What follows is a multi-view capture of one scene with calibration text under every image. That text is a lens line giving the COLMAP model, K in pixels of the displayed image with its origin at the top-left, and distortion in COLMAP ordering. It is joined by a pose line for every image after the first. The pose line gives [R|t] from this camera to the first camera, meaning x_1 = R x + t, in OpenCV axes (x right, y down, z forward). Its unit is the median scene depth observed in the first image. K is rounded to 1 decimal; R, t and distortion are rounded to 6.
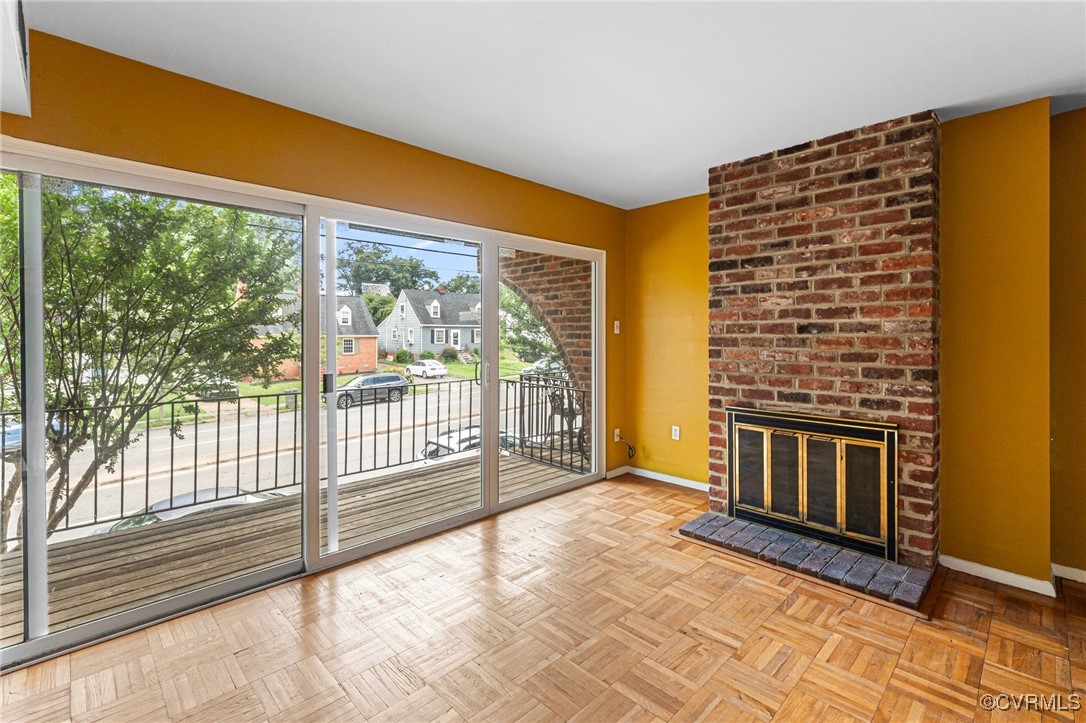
lens RADIAL K [[491.9, 0, 544.5], [0, 491.9, 330.4], [0, 0, 1]] dist [-0.001628, -0.000027]
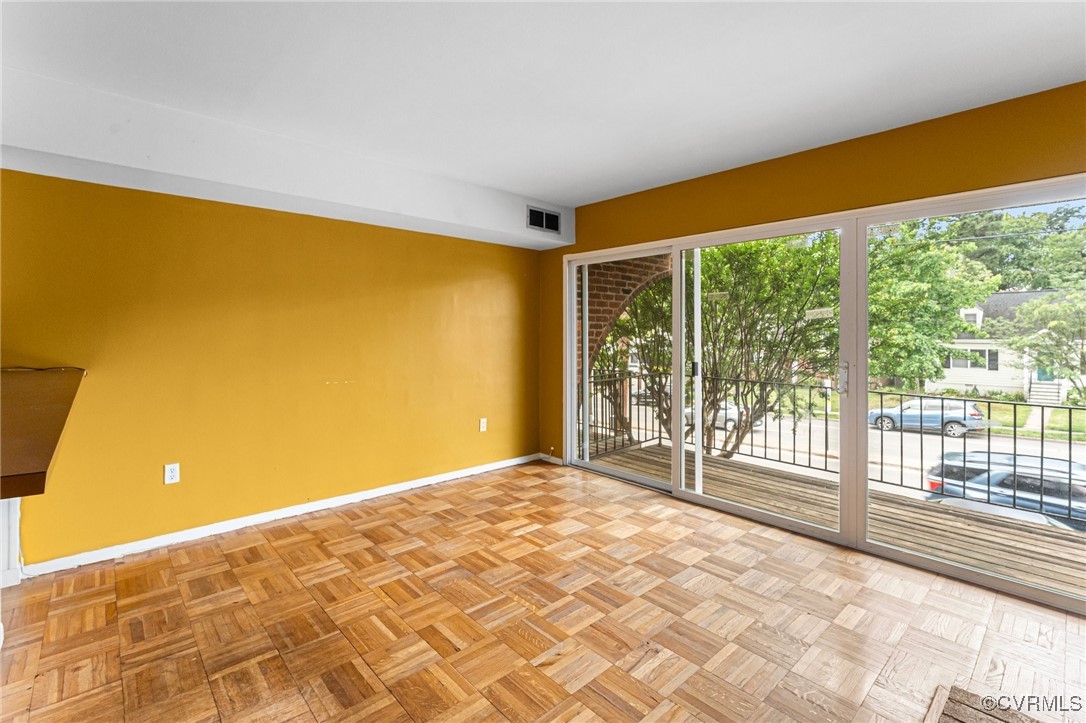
lens RADIAL K [[491.9, 0, 544.5], [0, 491.9, 330.4], [0, 0, 1]] dist [-0.001628, -0.000027]
pose [[-0.036346, -0.005818, -0.999322, 0.693657], [0.002268, 0.999980, -0.005904, 0.004010], [0.999337, -0.002481, -0.036332, 0.459607]]
